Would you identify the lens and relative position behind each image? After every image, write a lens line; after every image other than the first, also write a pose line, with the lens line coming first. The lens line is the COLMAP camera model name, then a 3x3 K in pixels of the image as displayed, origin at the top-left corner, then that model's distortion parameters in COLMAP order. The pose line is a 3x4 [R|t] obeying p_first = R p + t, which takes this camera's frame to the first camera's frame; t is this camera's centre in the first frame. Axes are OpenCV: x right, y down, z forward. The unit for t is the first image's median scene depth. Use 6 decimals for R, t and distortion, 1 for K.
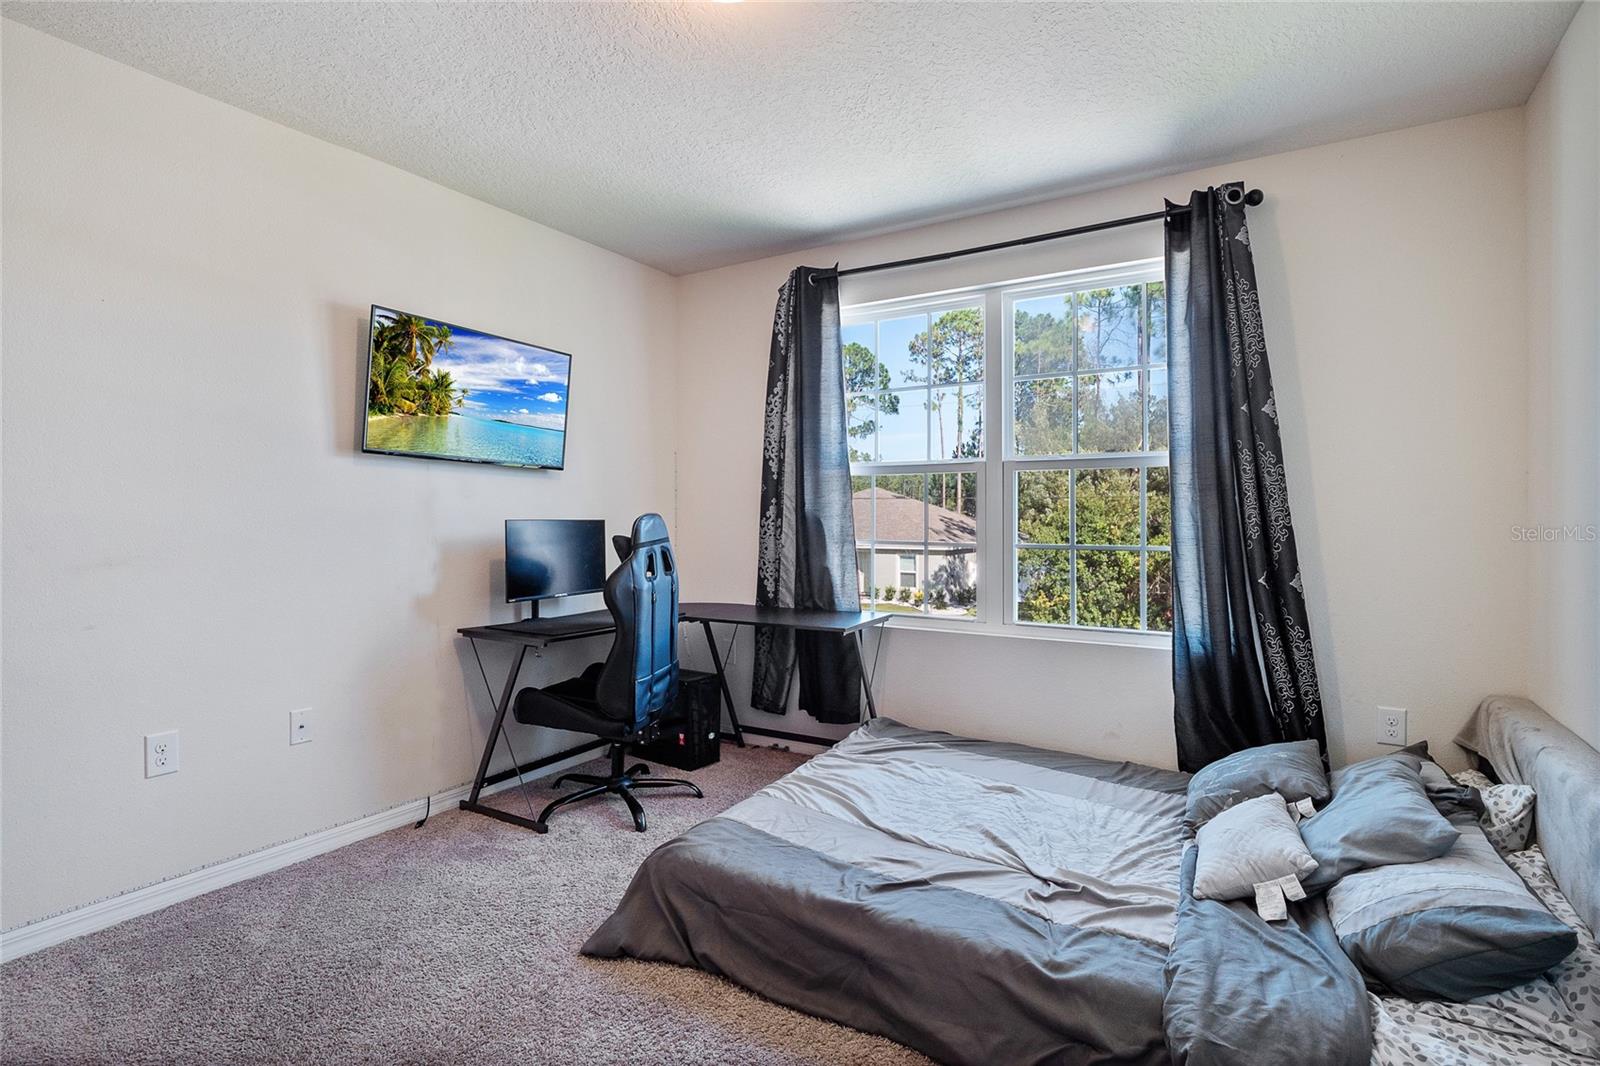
lens RADIAL K [[758.6, 0, 890.4], [0, 758.6, 512.0], [0, 0, 1]] dist [-0.000089, -0.000584]
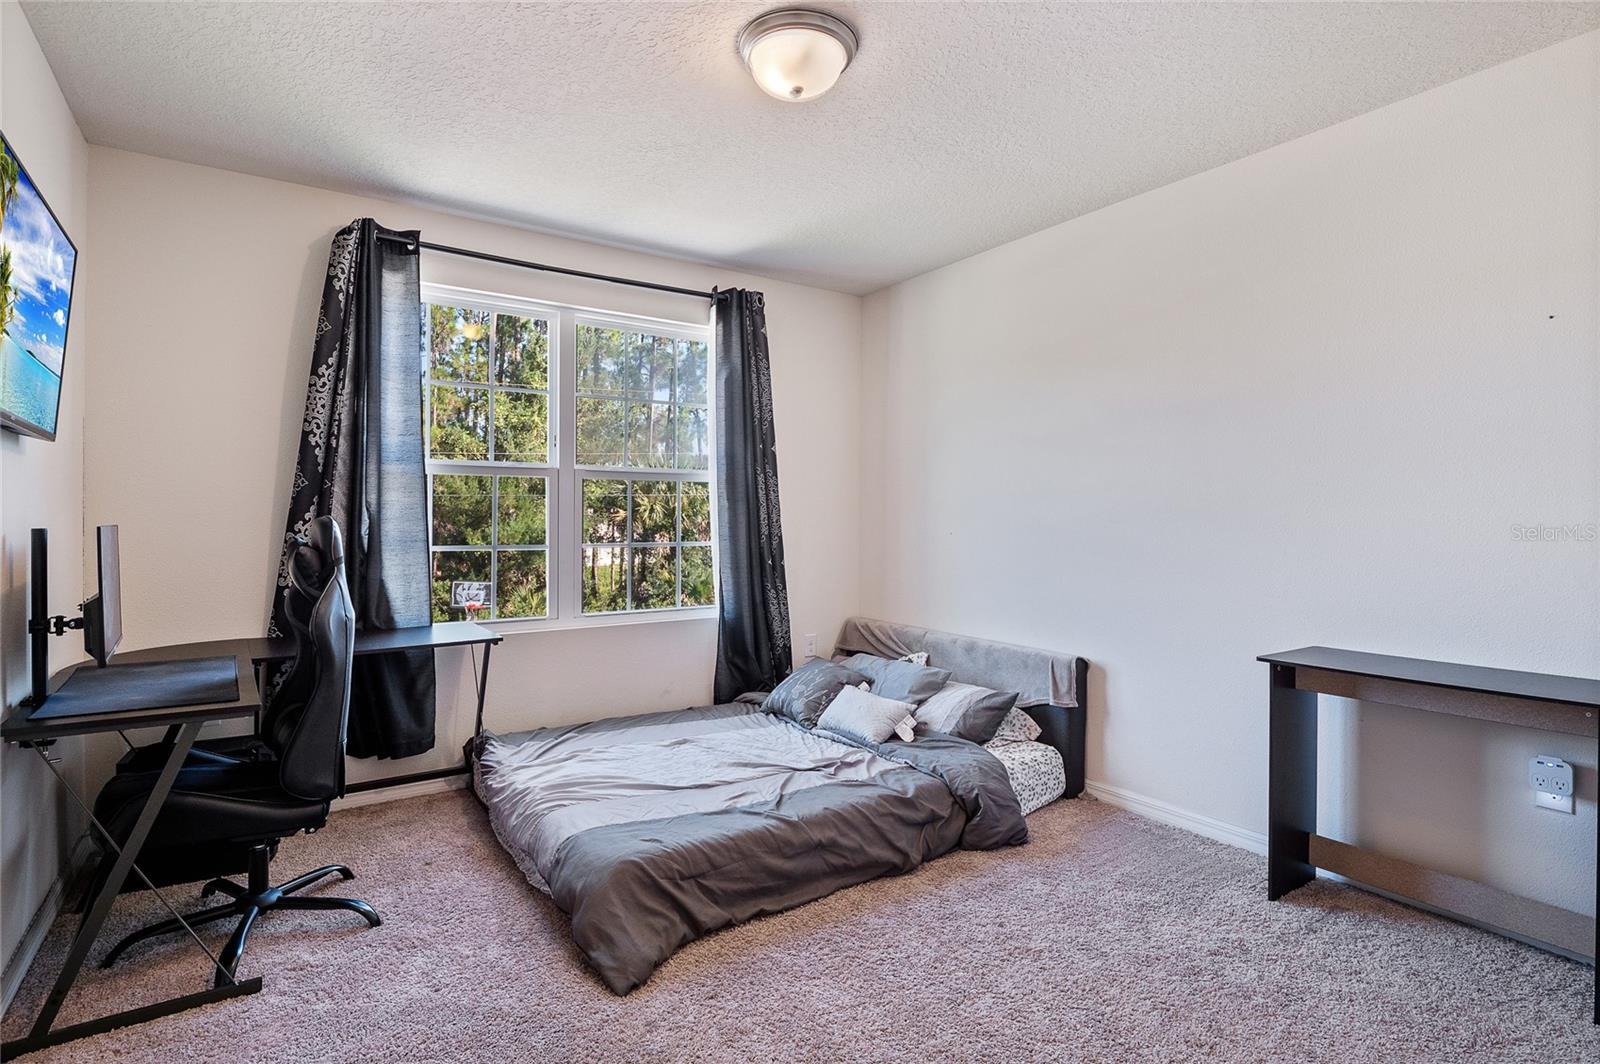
lens RADIAL K [[765.0, 0, 753.1], [0, 765.0, 522.8], [0, 0, 1]] dist [0.000604, -0.005525]
pose [[0.482064, -0.005773, 0.876117, -0.833938], [-0.006931, 0.999922, 0.010403, -0.002464], [-0.876109, -0.011088, 0.481986, 0.290629]]
